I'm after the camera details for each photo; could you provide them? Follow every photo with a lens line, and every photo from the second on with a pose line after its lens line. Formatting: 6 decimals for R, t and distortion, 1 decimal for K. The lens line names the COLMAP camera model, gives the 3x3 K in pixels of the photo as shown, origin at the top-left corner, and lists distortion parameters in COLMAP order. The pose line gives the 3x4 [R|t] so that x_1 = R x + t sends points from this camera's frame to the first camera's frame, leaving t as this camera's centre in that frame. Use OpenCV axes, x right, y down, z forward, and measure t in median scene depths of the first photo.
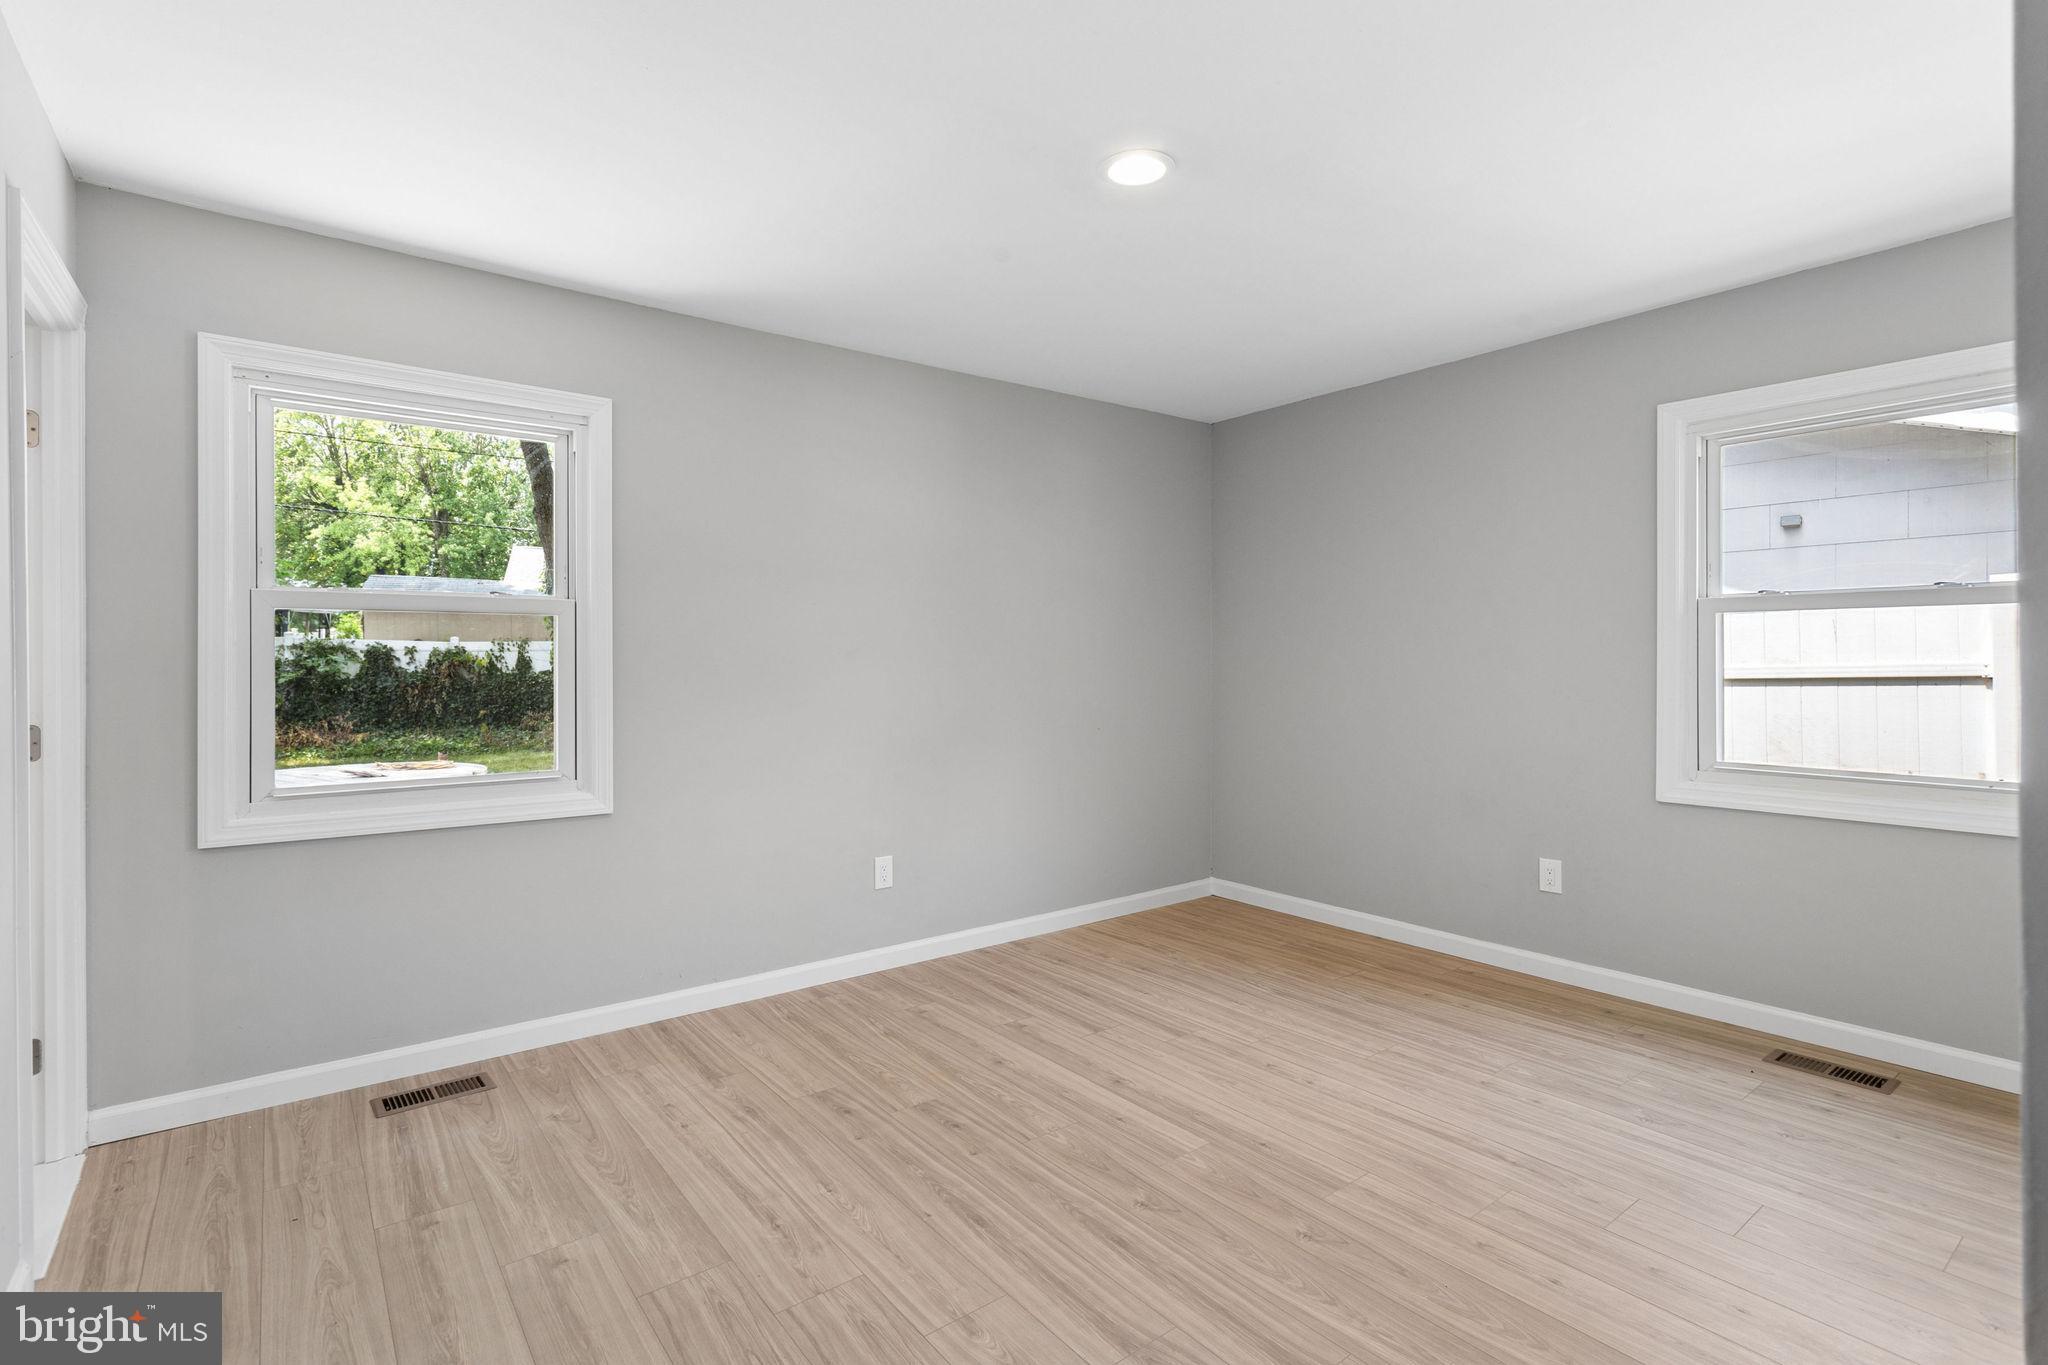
lens RADIAL K [[981.0, 0, 1017.5], [0, 981.0, 653.6], [0, 0, 1]] dist [-0.008413, 0.010414]
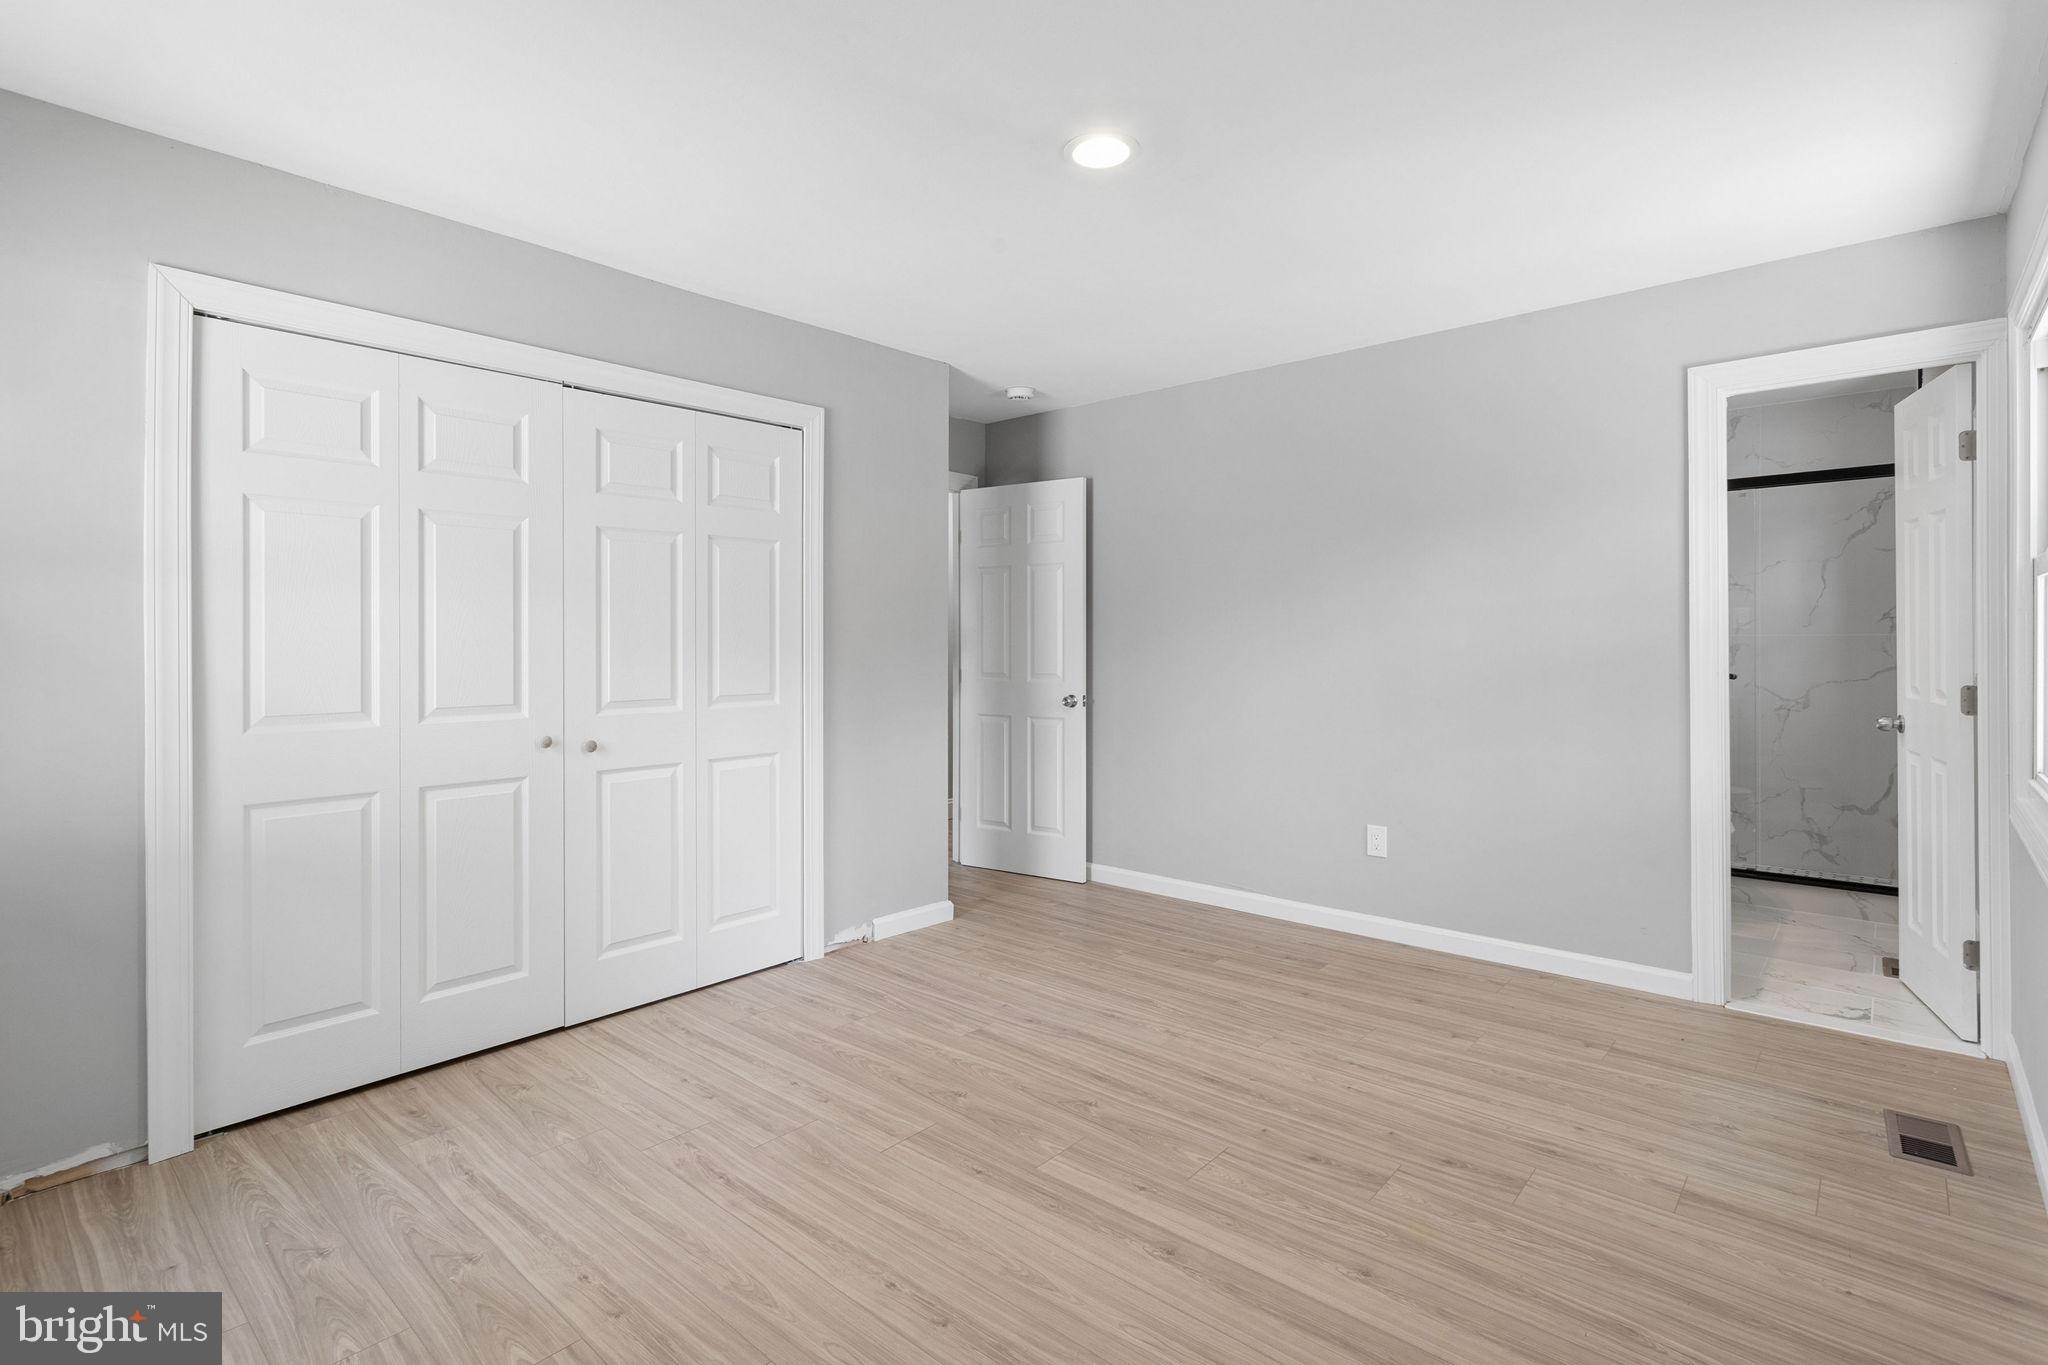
lens RADIAL K [[981.0, 0, 1017.5], [0, 981.0, 653.6], [0, 0, 1]] dist [-0.008413, 0.010414]
pose [[-0.981297, 0.013471, -0.192030, 0.382511], [0.011704, 0.999878, 0.010331, 0.007045], [0.192145, 0.007890, -0.981335, 1.889116]]
